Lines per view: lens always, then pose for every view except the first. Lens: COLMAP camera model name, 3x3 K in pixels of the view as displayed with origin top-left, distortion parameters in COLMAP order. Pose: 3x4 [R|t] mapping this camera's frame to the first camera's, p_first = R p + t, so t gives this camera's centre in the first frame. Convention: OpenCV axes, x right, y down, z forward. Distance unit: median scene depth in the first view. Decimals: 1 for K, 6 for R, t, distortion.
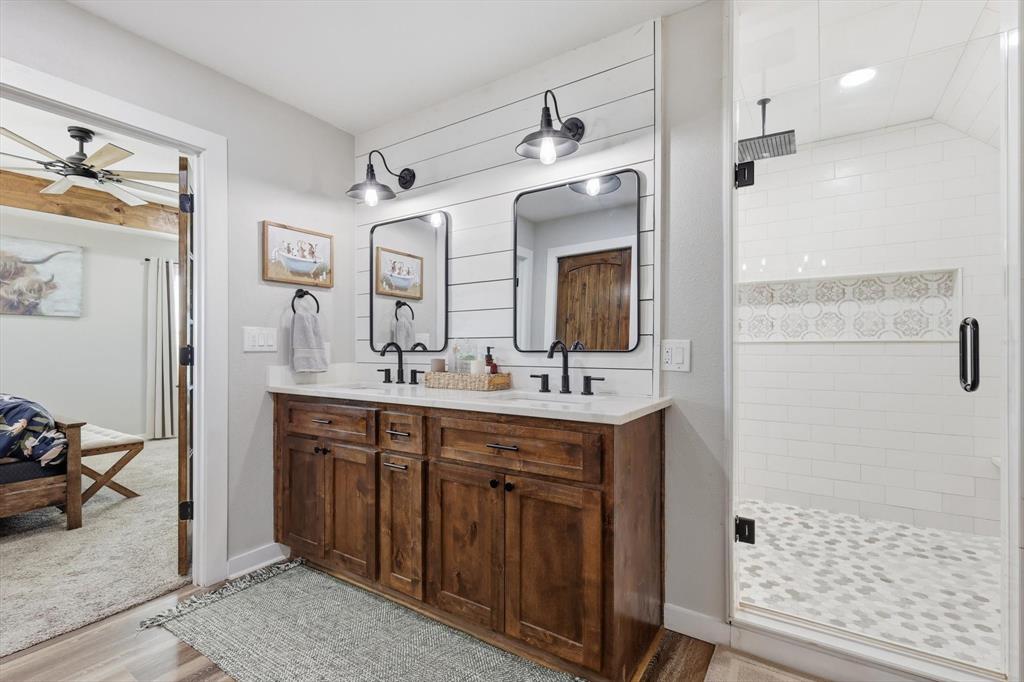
lens RADIAL K [[466.4, 0, 512.0], [0, 466.4, 341.0], [0, 0, 1]] dist [0.017002, 0.000088]
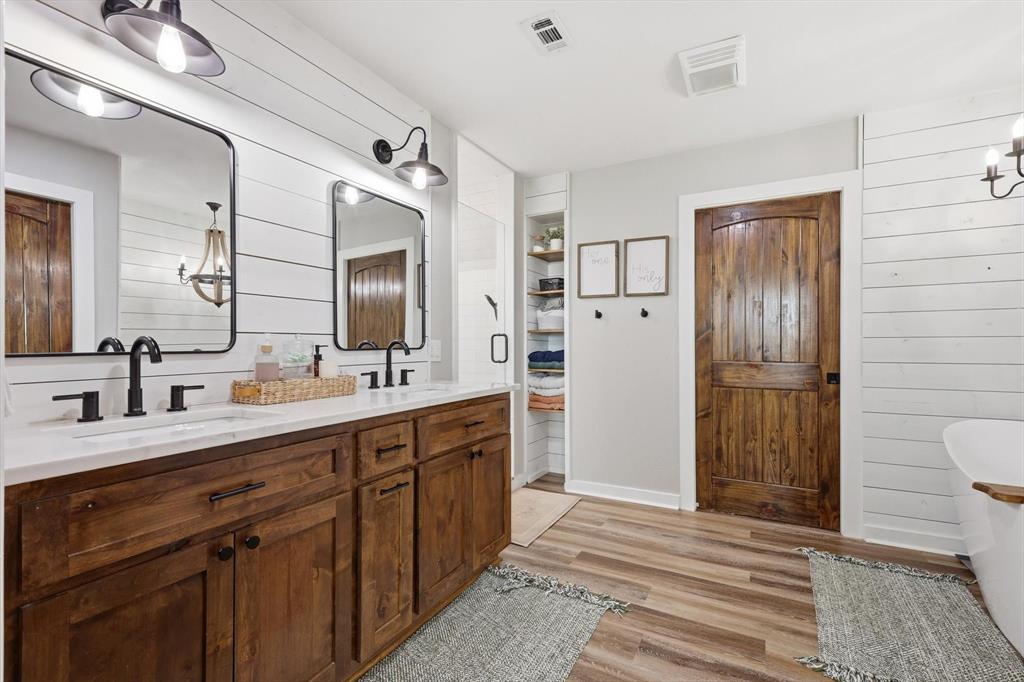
lens RADIAL K [[458.9, 0, 513.9], [0, 458.9, 344.8], [0, 0, 1]] dist [0.012314, -0.000056]
pose [[-0.088071, 0.005877, 0.996097, -0.915714], [-0.000307, 0.999982, -0.005927, 0.017483], [-0.996114, -0.000828, -0.088067, 0.734514]]
